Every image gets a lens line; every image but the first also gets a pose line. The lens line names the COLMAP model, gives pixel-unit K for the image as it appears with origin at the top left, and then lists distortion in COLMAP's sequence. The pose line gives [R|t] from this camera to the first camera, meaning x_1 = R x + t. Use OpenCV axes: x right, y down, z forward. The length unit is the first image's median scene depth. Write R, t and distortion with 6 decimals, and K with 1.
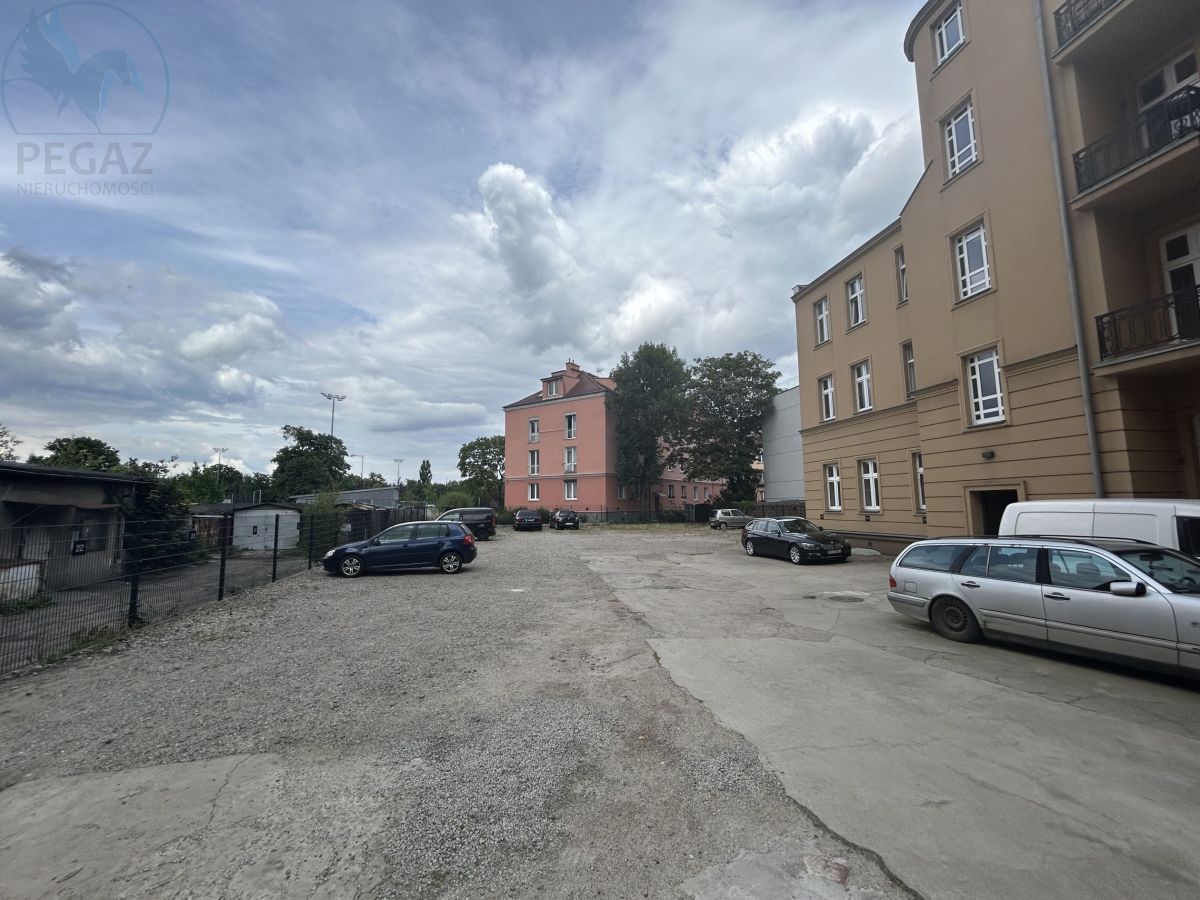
lens RADIAL K [[482.6, 0, 605.2], [0, 482.6, 447.4], [0, 0, 1]] dist [0.006954, -0.000416]
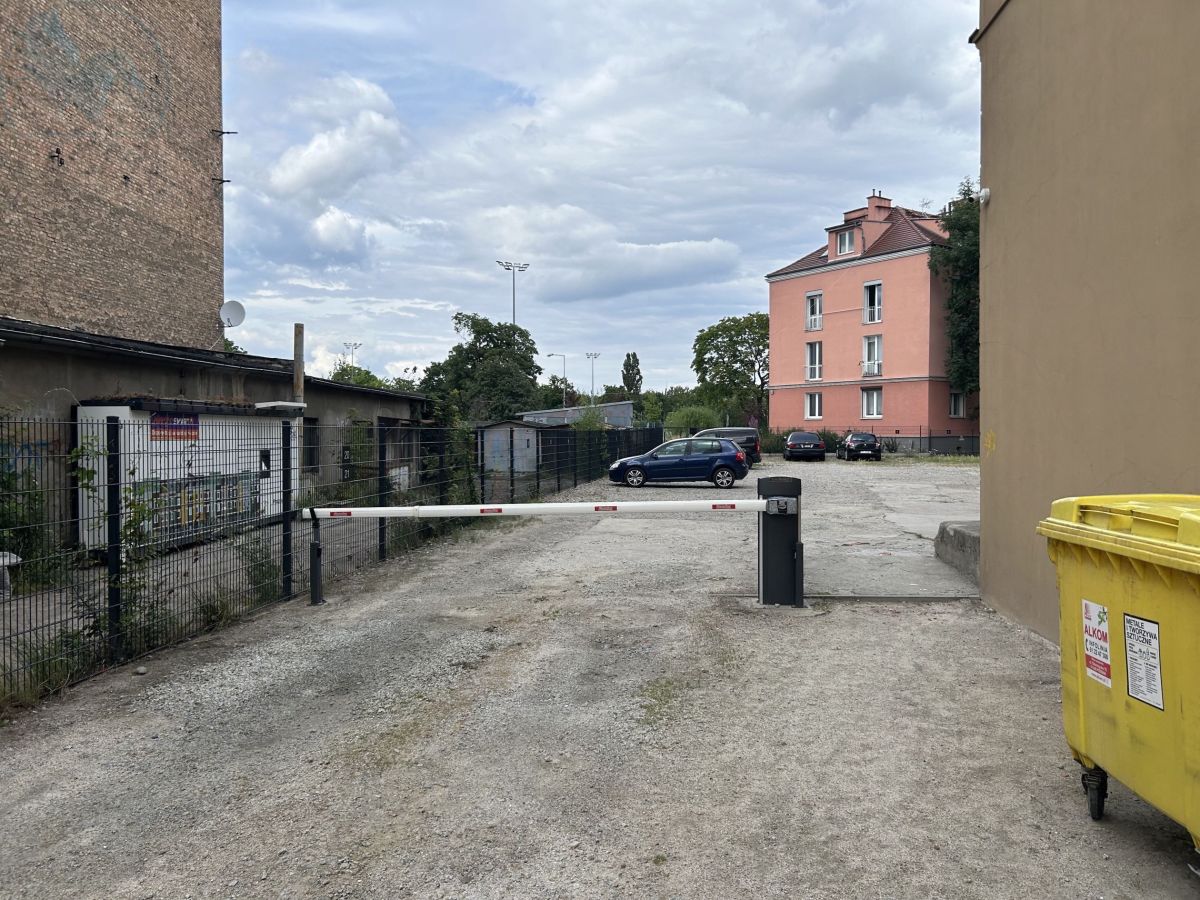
lens RADIAL K [[919.8, 0, 602.4], [0, 919.8, 453.3], [0, 0, 1]] dist [0.098484, -0.003963]
pose [[0.929419, 0.015278, -0.368709, 0.028979], [0.037974, 0.989879, 0.136738, -0.016076], [0.367067, -0.141088, 0.919433, -0.160404]]
